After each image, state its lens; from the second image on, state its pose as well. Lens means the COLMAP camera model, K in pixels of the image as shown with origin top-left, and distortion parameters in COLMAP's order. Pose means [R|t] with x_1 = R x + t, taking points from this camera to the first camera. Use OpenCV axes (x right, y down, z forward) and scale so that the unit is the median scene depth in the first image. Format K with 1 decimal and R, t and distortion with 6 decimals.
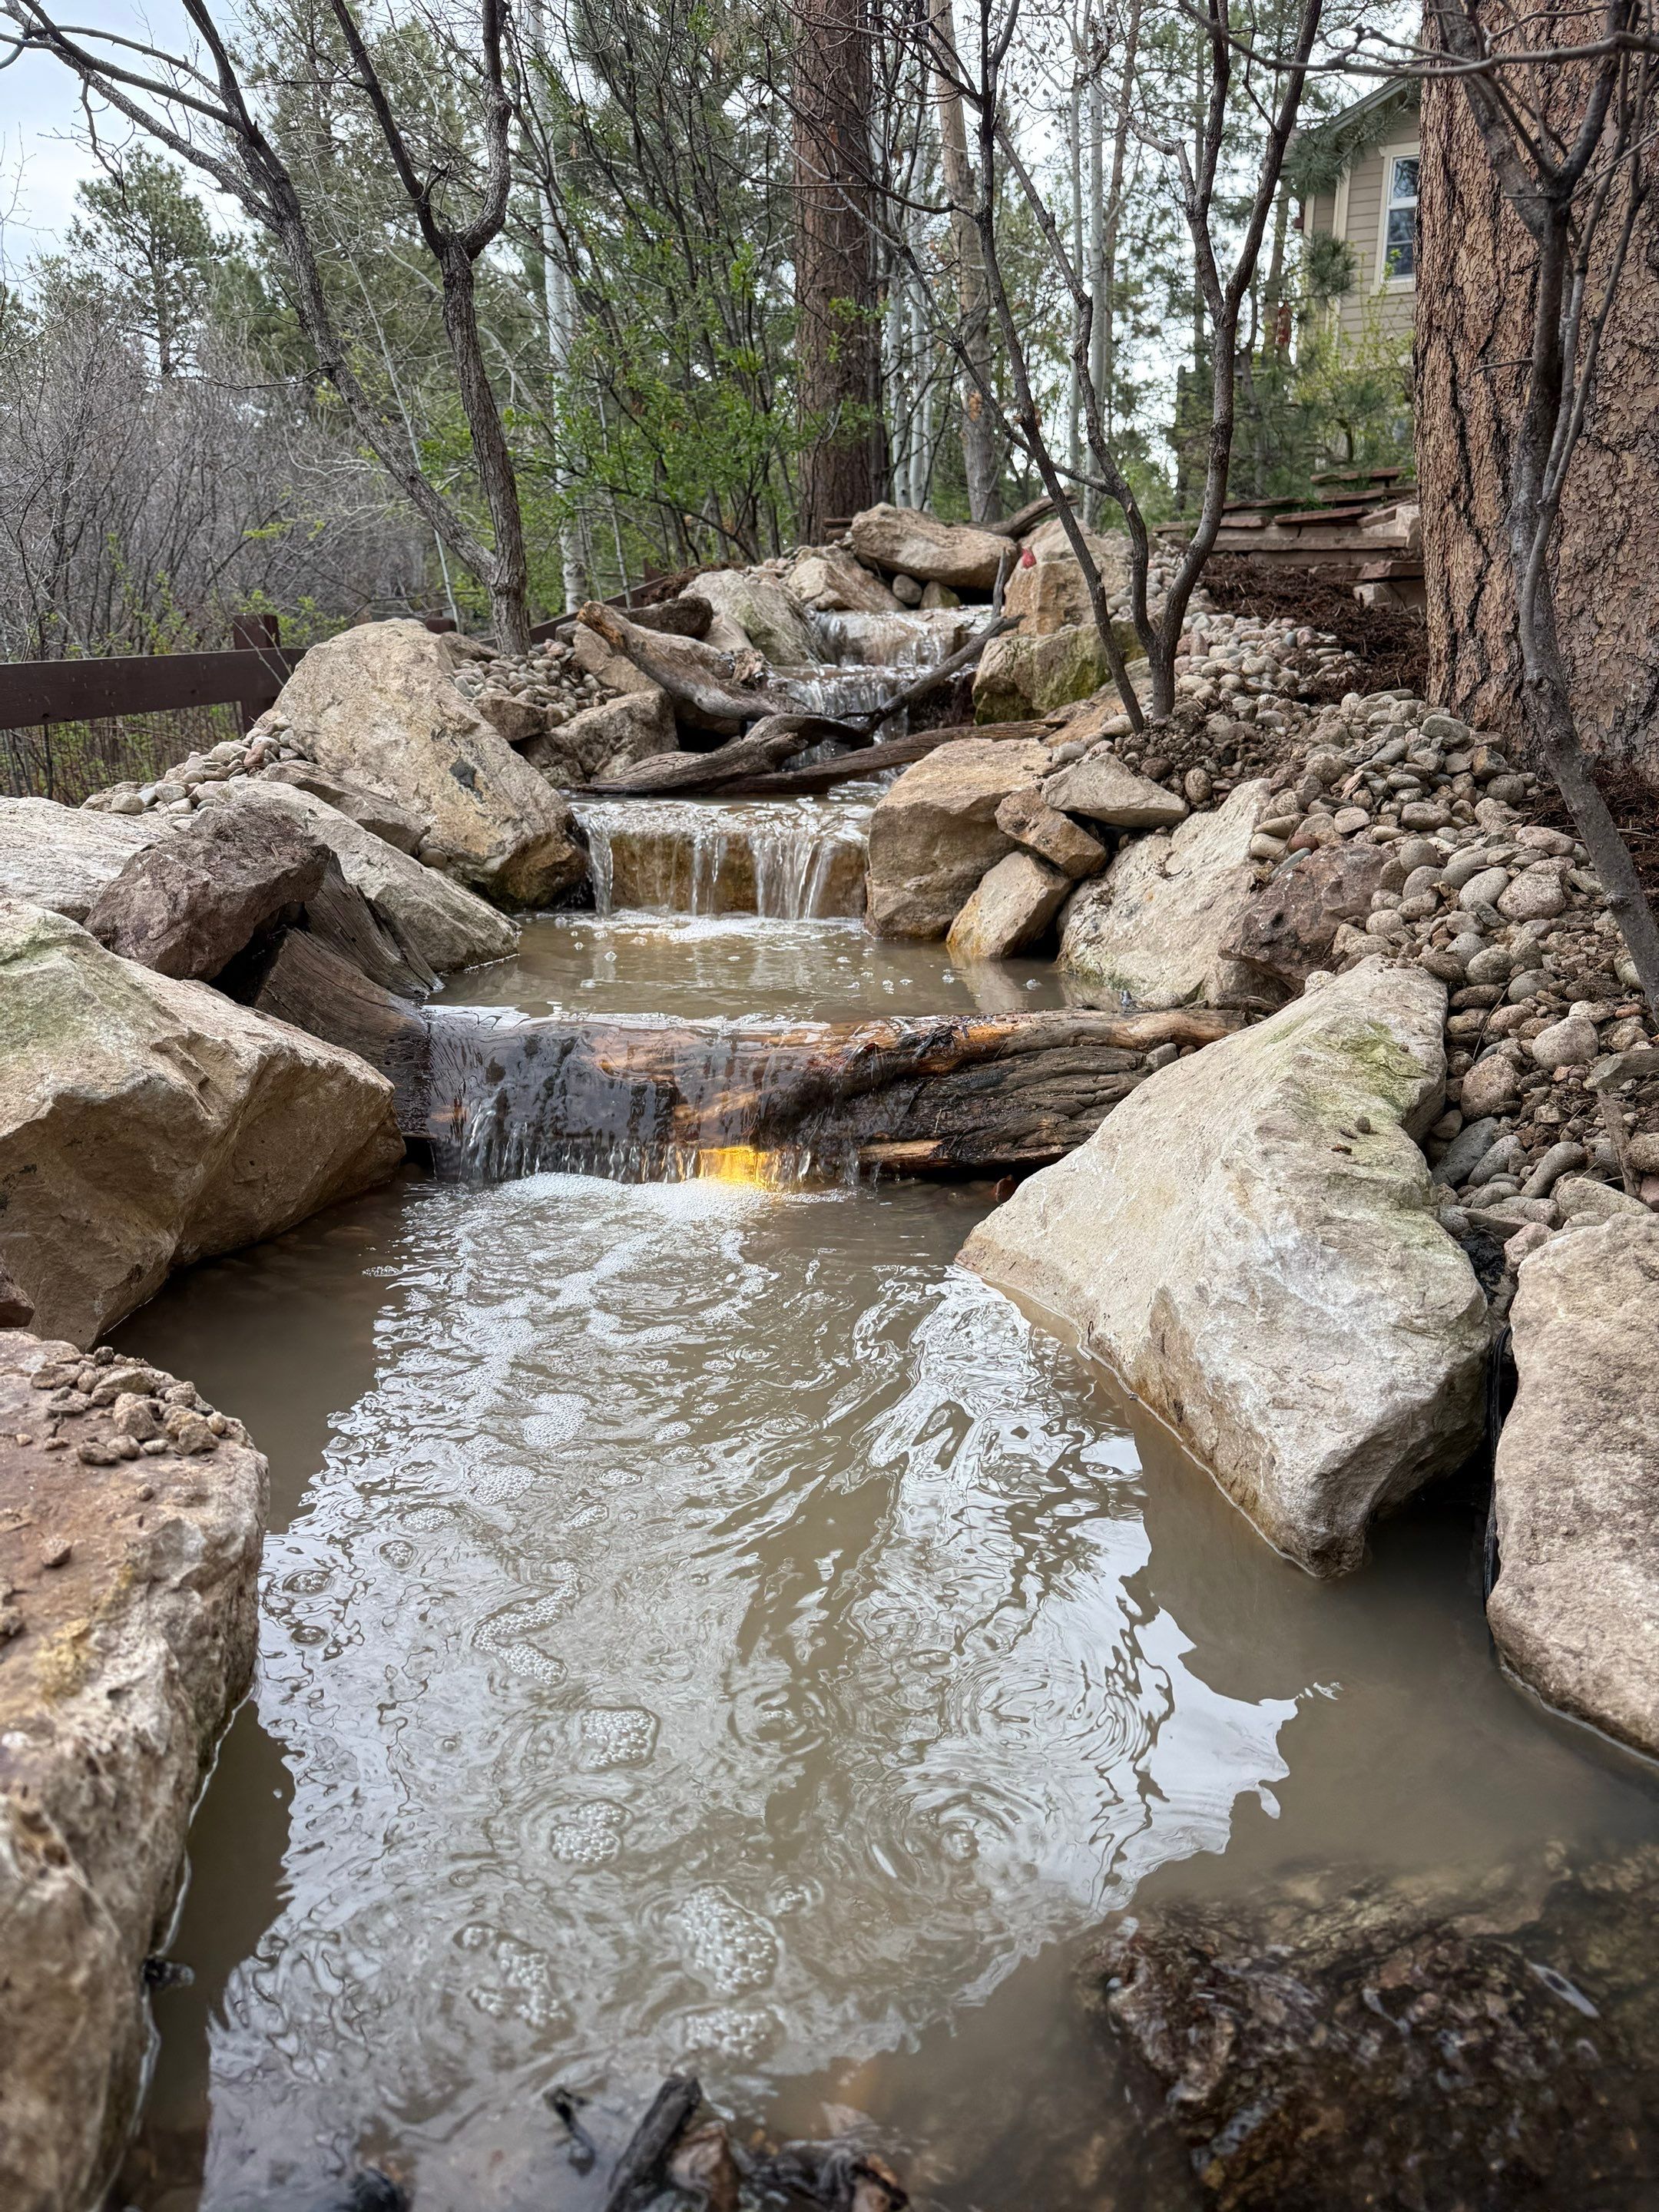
lens RADIAL K [[1577.4, 0, 817.0], [0, 1577.4, 1080.3], [0, 0, 1]] dist [0.042091, -0.043206]
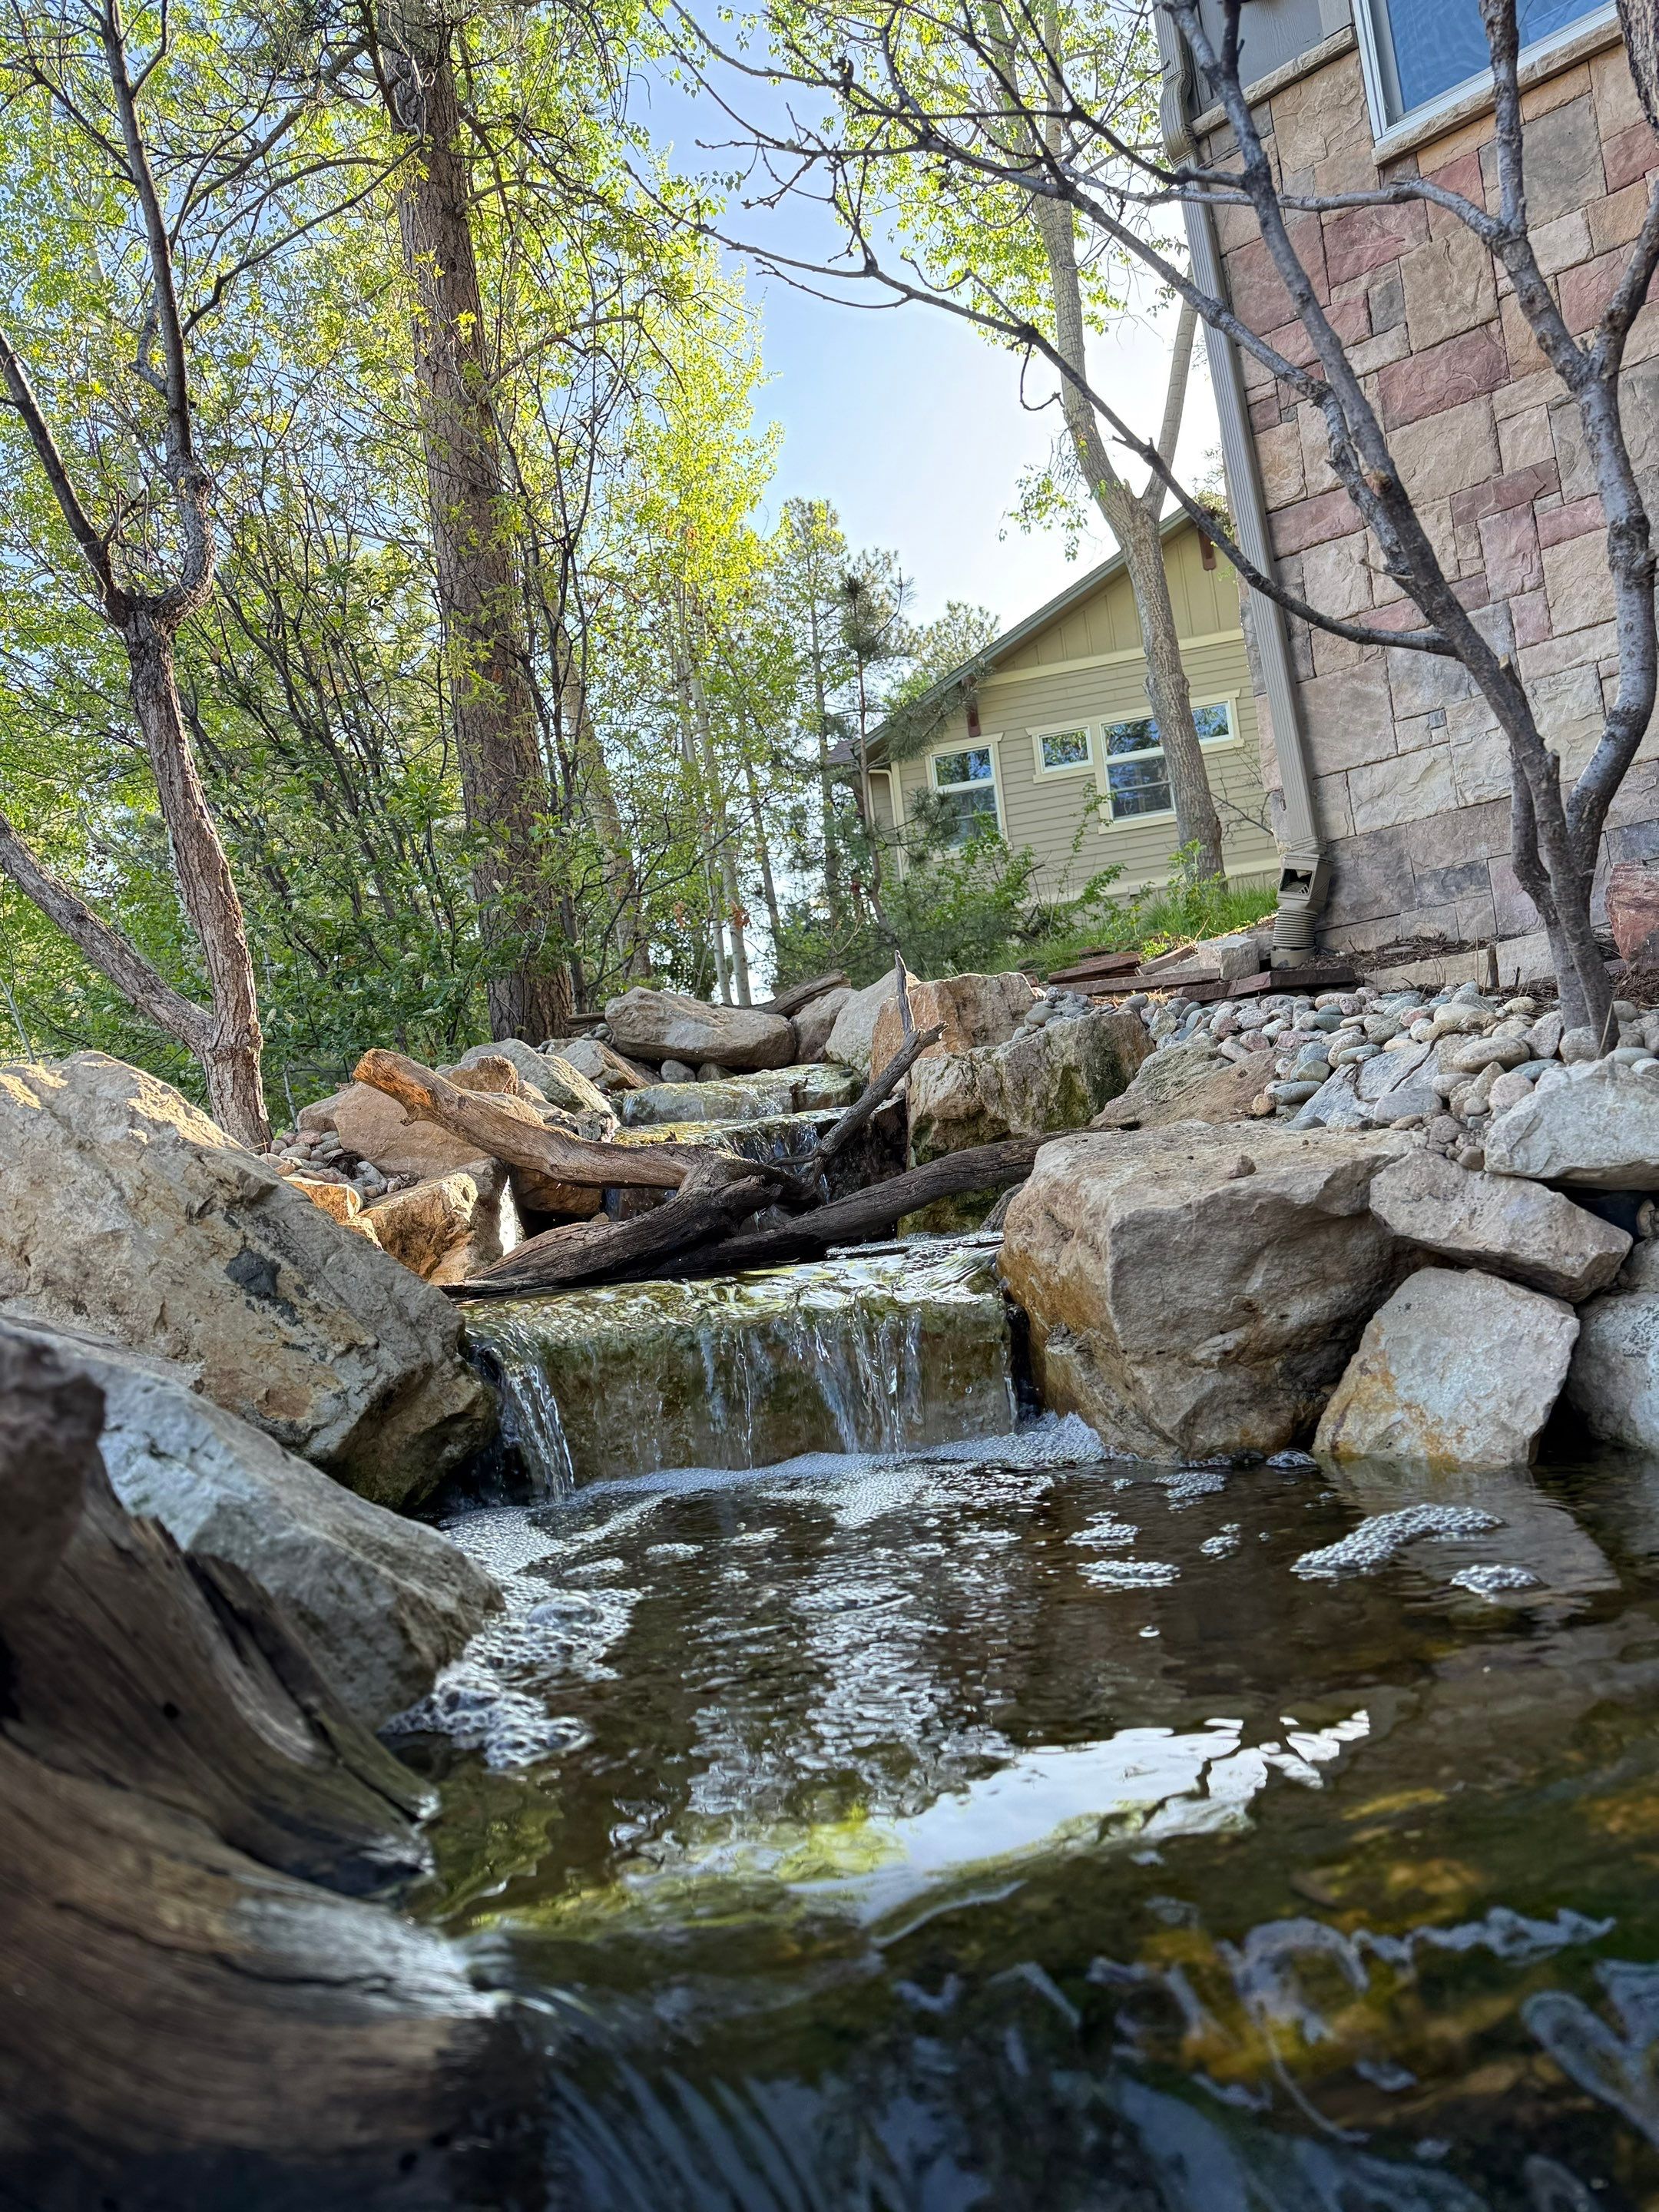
lens RADIAL K [[1542.9, 0, 810.4], [0, 1542.9, 1100.9], [0, 0, 1]] dist [0.079547, -0.088182]
pose [[0.966749, -0.086964, 0.240486, -0.184860], [0.160486, 0.938479, -0.305781, -0.067464], [-0.199099, 0.334208, 0.921230, 0.524739]]
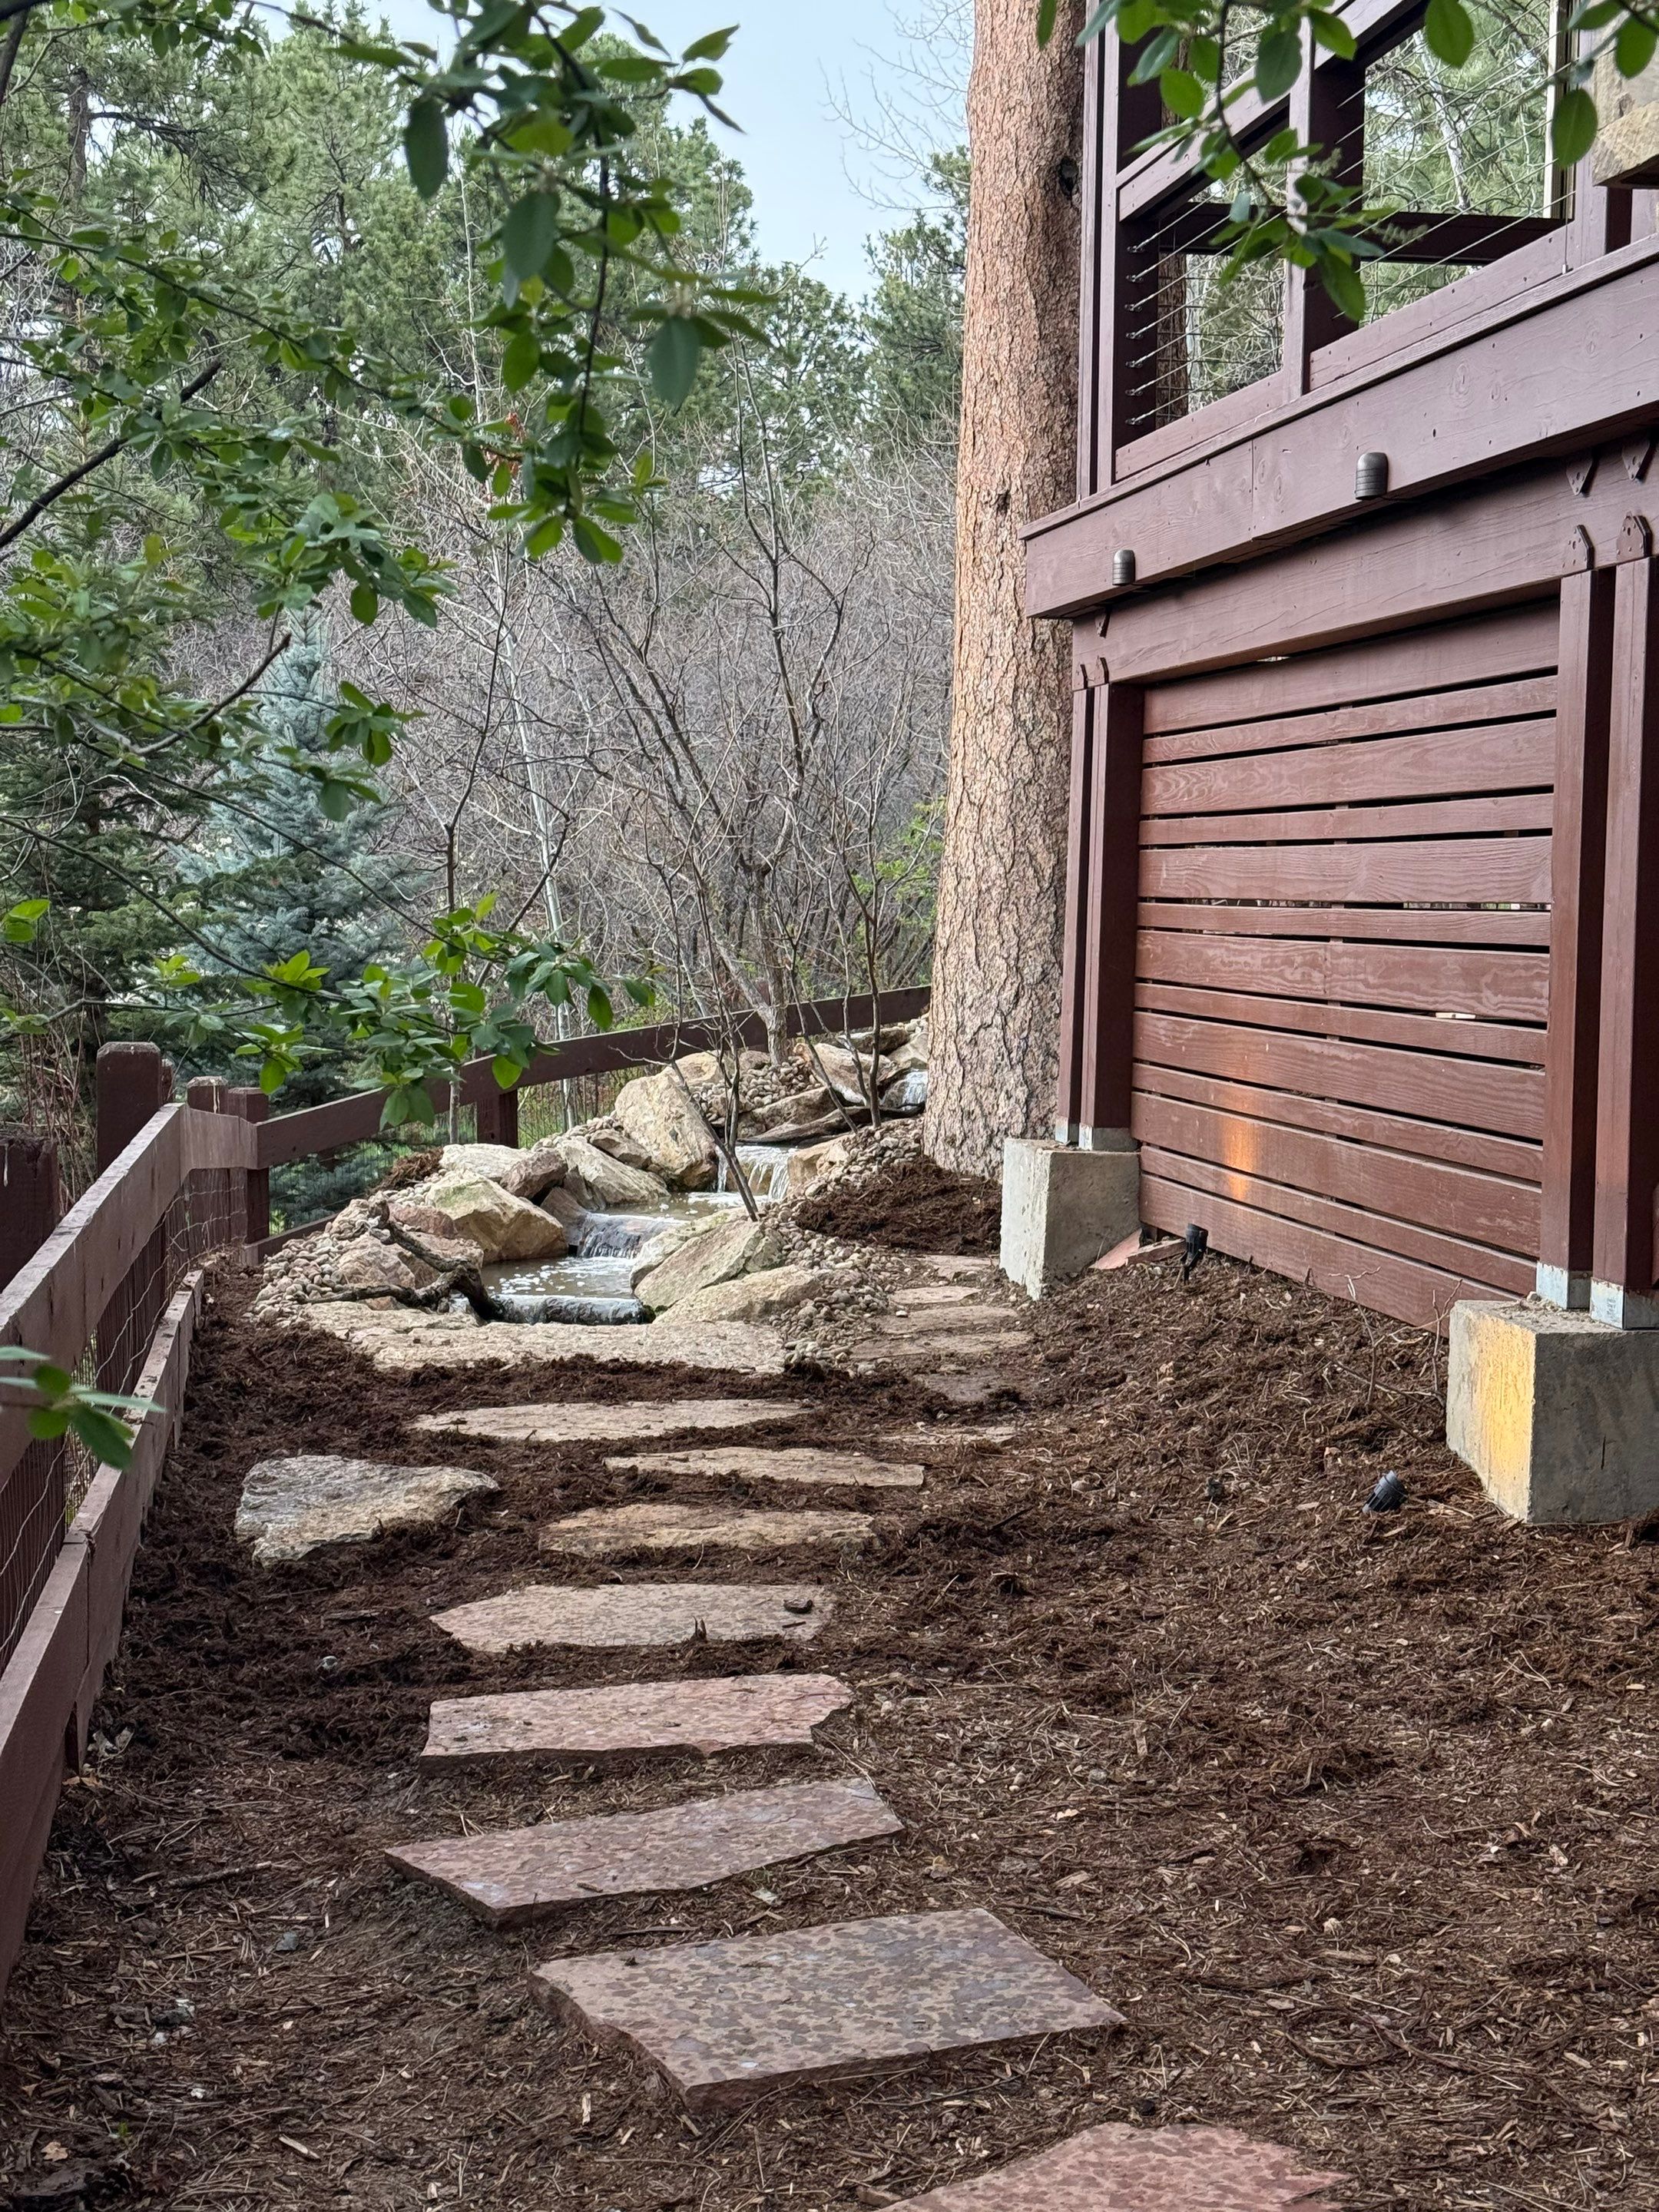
lens RADIAL K [[3062.2, 0, 815.1], [0, 3062.2, 1102.2], [0, 0, 1]] dist [0.127435, 0.000000]
pose [[0.899776, 0.035395, -0.434914, 2.288924], [-0.105295, 0.984863, -0.137688, 0.434825], [0.423458, 0.169683, 0.889883, -3.530673]]
